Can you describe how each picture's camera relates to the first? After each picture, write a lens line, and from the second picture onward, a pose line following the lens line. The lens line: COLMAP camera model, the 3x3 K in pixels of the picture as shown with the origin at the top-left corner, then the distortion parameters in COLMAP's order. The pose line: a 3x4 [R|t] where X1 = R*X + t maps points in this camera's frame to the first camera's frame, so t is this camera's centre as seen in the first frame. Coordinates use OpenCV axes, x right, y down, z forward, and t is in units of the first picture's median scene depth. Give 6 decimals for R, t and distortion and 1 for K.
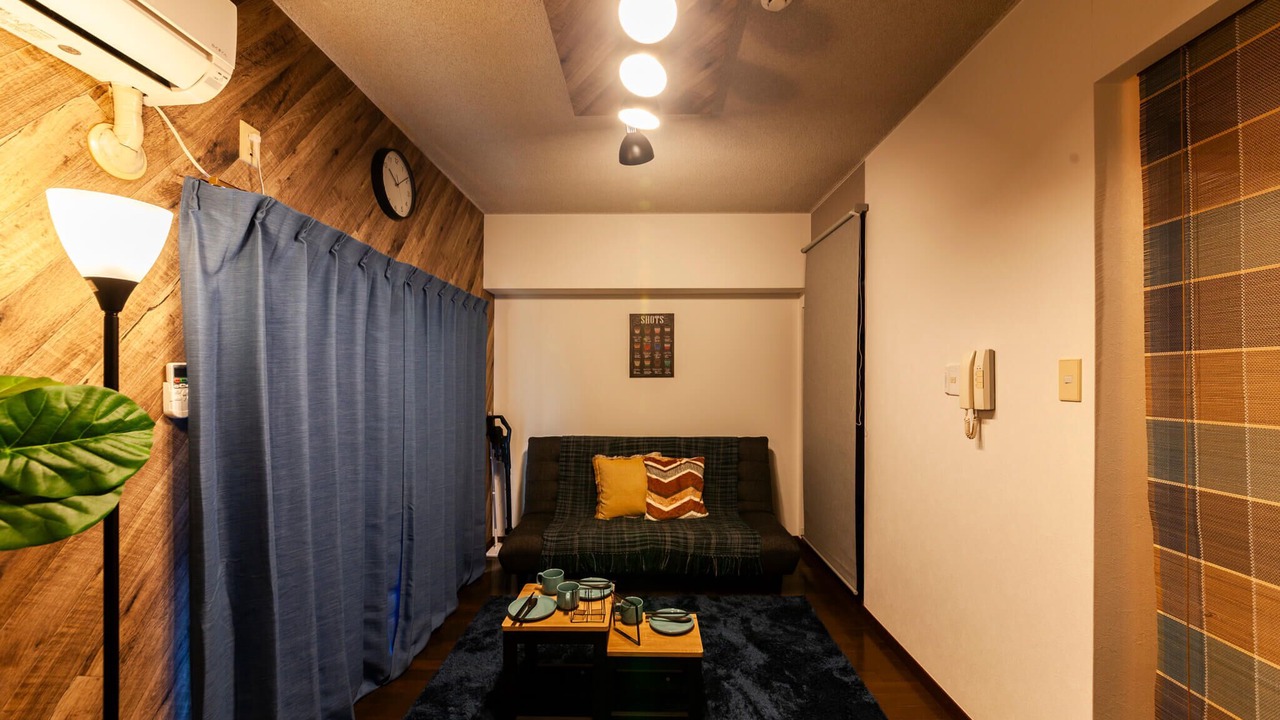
lens RADIAL K [[491.7, 0, 643.6], [0, 491.7, 381.6], [0, 0, 1]] dist [-0.001218, 0.000309]
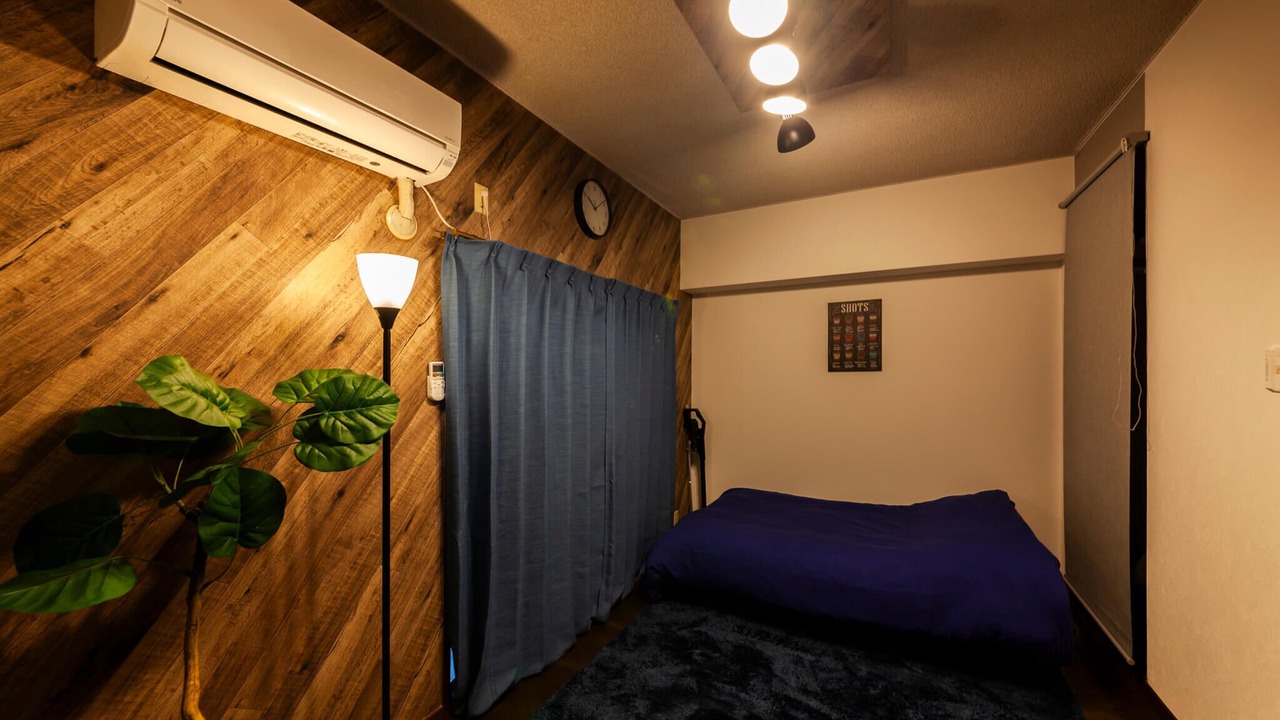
lens RADIAL K [[498.9, 0, 637.2], [0, 498.9, 378.4], [0, 0, 1]] dist [0.001308, -0.000055]
pose [[0.887009, -0.003857, -0.461736, 0.155497], [0.003465, 0.999993, -0.001695, 0.008776], [0.461740, -0.000096, 0.887016, -0.012457]]
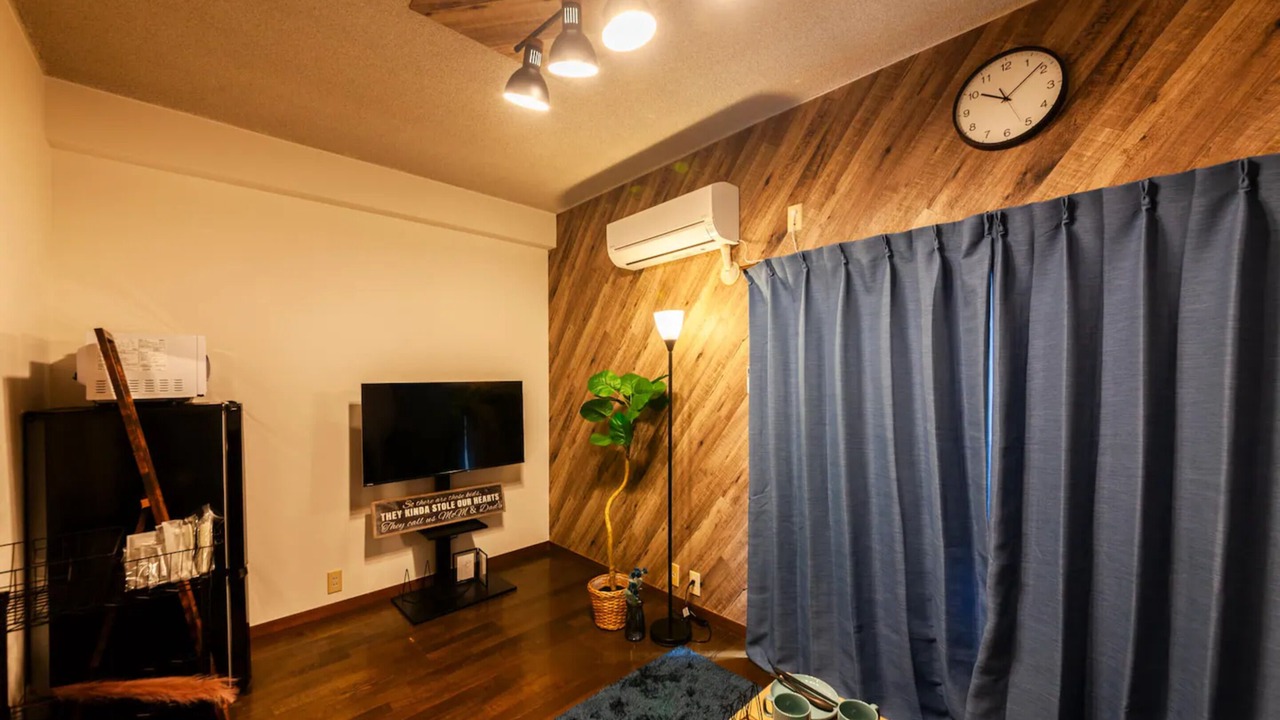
lens RADIAL K [[462.9, 0, 642.6], [0, 462.9, 374.5], [0, 0, 1]] dist [-0.000825, -0.000010]
pose [[-0.713206, 0.004018, -0.700943, 0.392733], [0.005589, 0.999984, 0.000046, -0.004973], [0.700932, -0.003884, -0.713217, 1.261488]]
